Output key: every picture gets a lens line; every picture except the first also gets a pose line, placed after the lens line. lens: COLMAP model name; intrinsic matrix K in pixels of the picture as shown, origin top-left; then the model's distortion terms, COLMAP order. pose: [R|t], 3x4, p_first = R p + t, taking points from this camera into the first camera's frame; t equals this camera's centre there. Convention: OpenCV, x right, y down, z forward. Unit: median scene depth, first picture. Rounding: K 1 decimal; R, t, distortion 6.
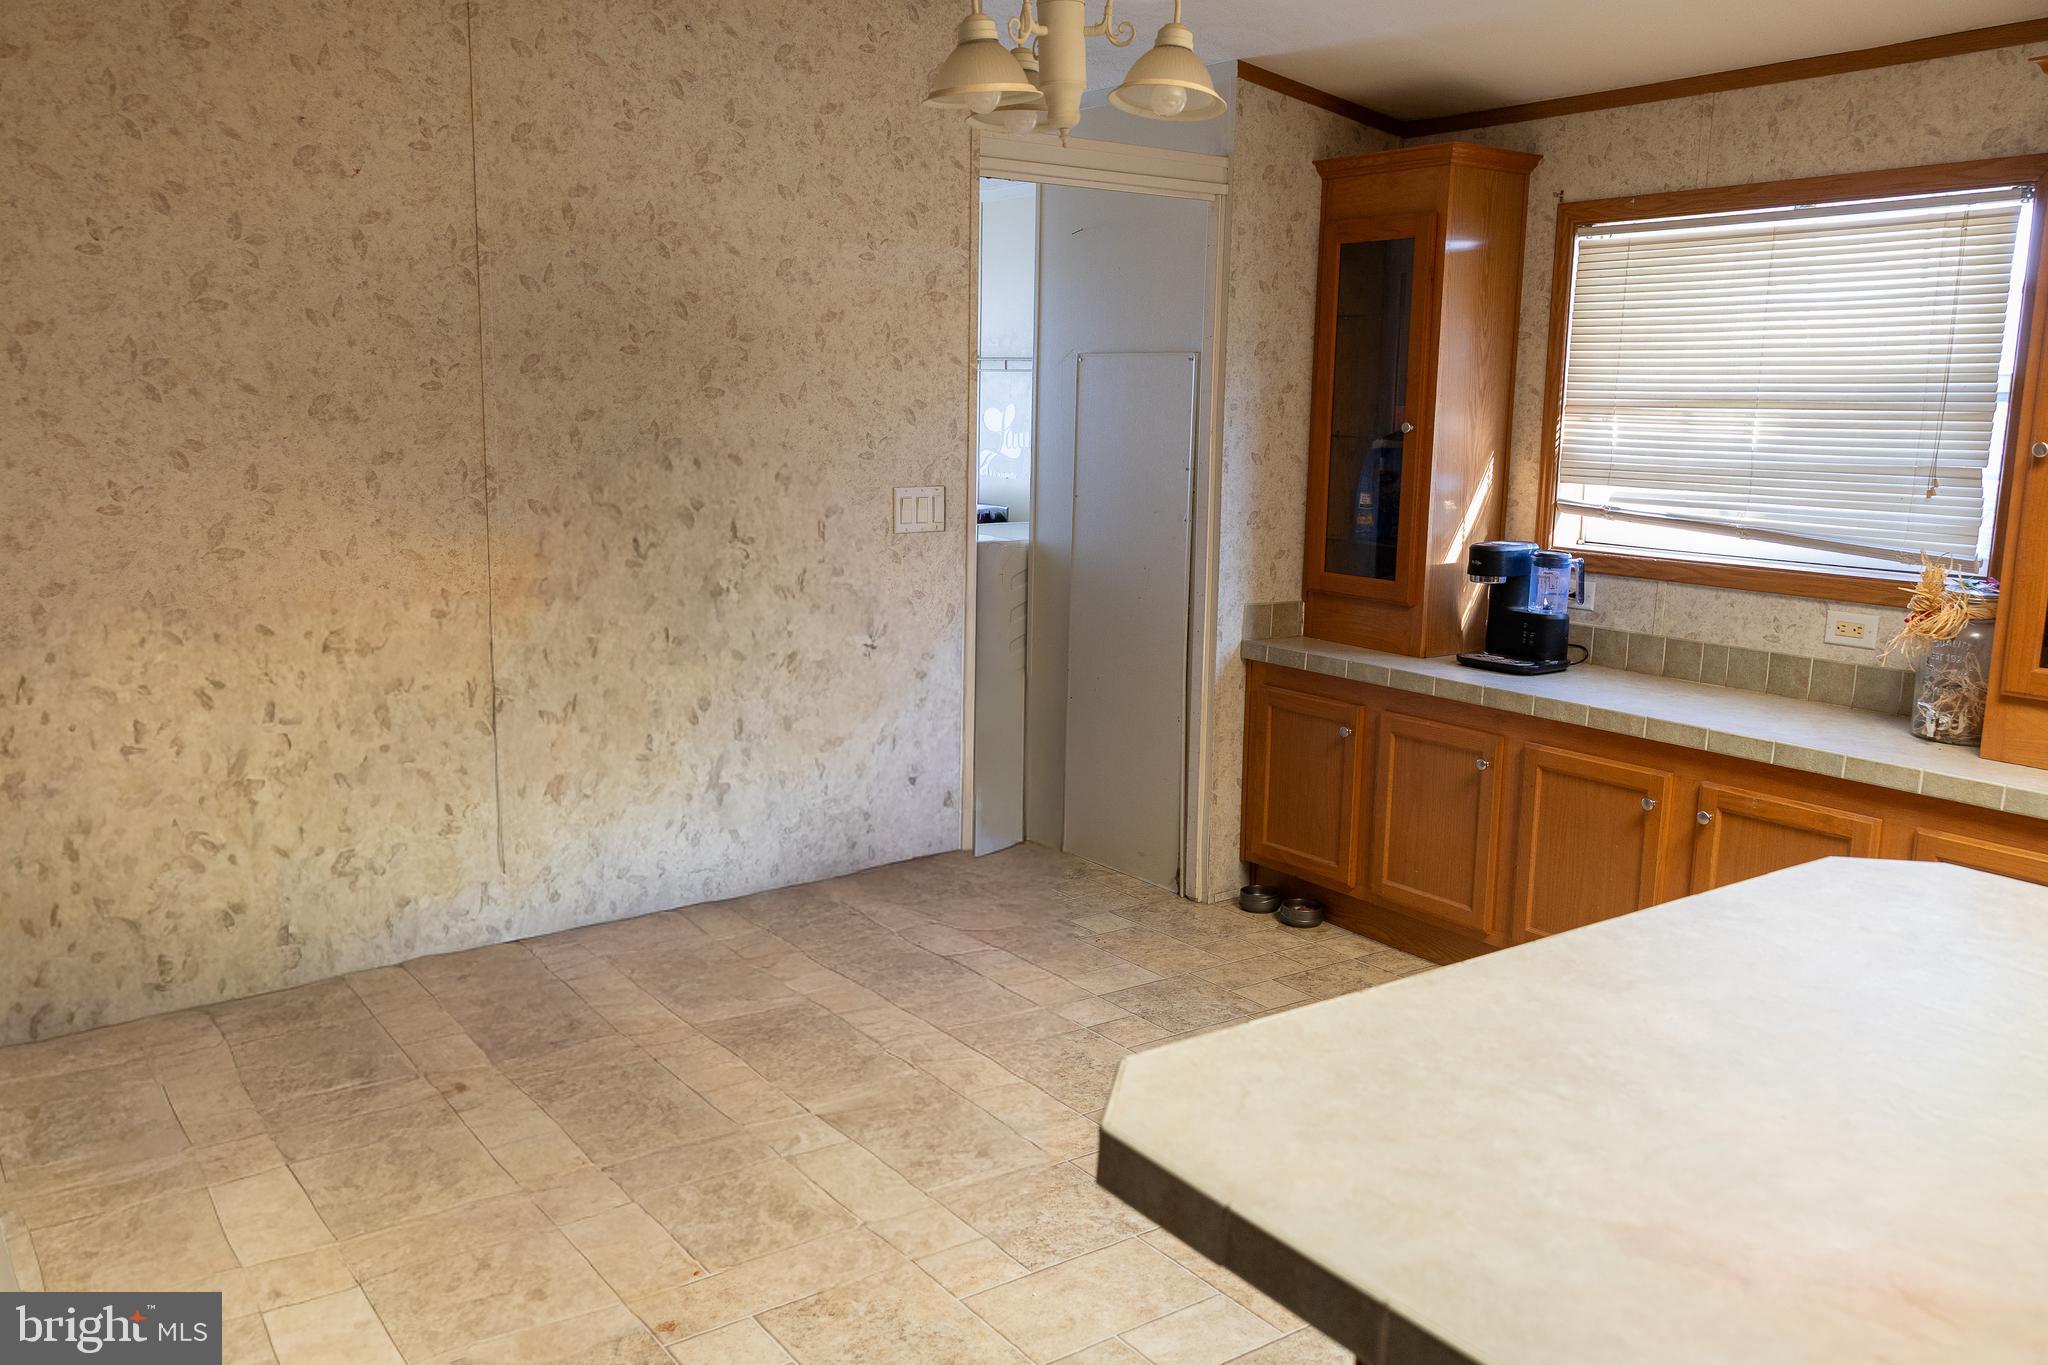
lens RADIAL K [[1636.4, 0, 1043.1], [0, 1636.4, 694.6], [0, 0, 1]] dist [0.006880, 0.003237]
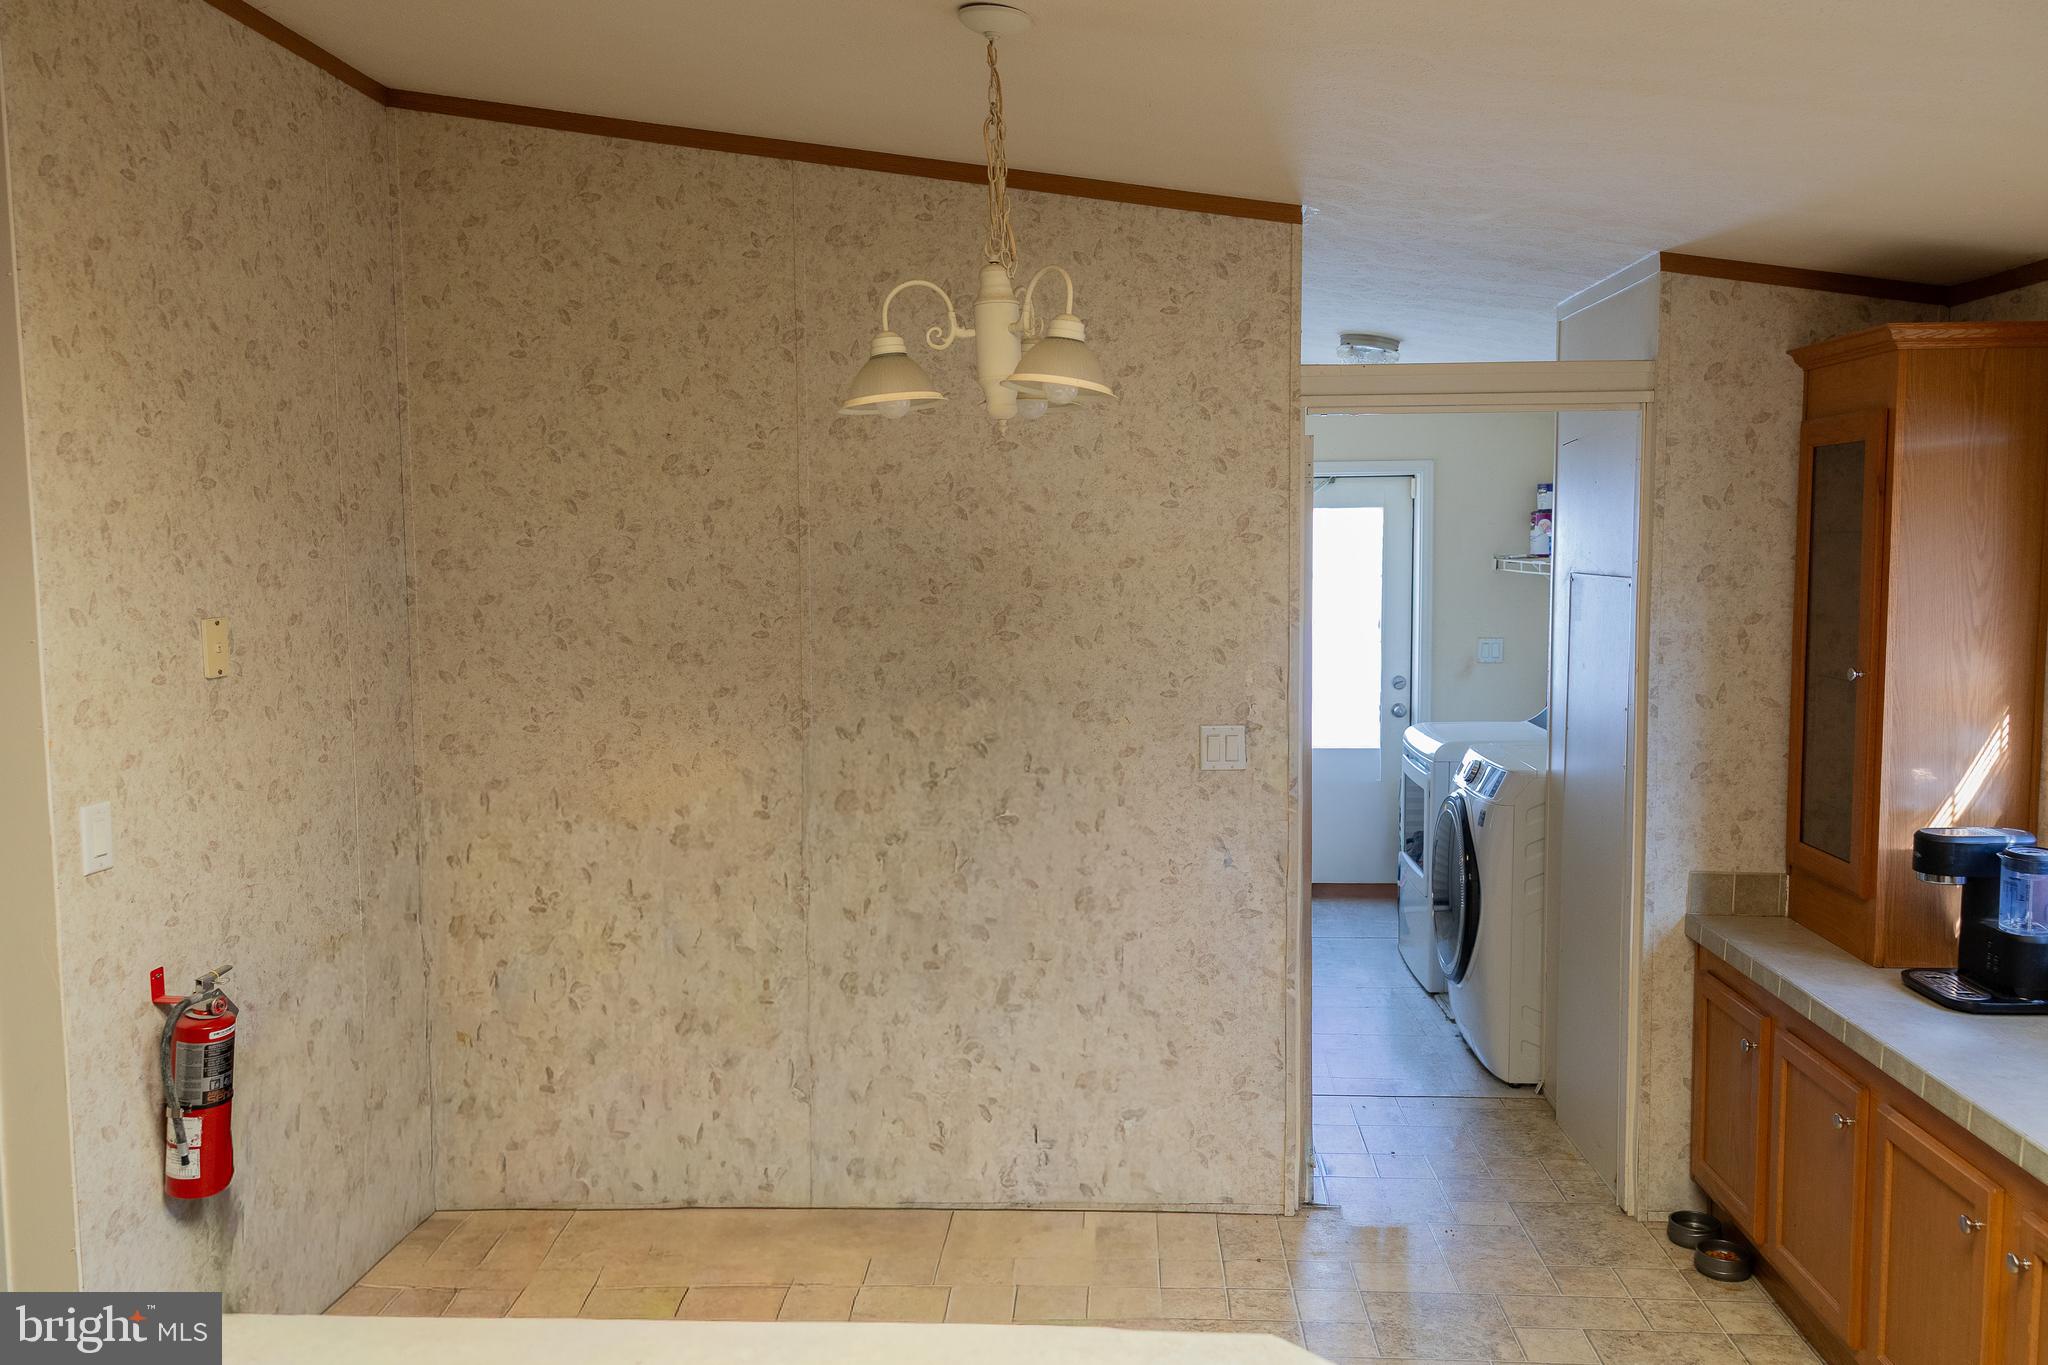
lens RADIAL K [[1636.4, 0, 1056.2], [0, 1636.4, 693.5], [0, 0, 1]] dist [0.006880, 0.003237]
pose [[0.776205, 0.039825, -0.629221, 0.508137], [-0.095764, 0.993871, -0.055230, -0.087489], [0.623165, 0.103126, 0.775261, 0.171385]]
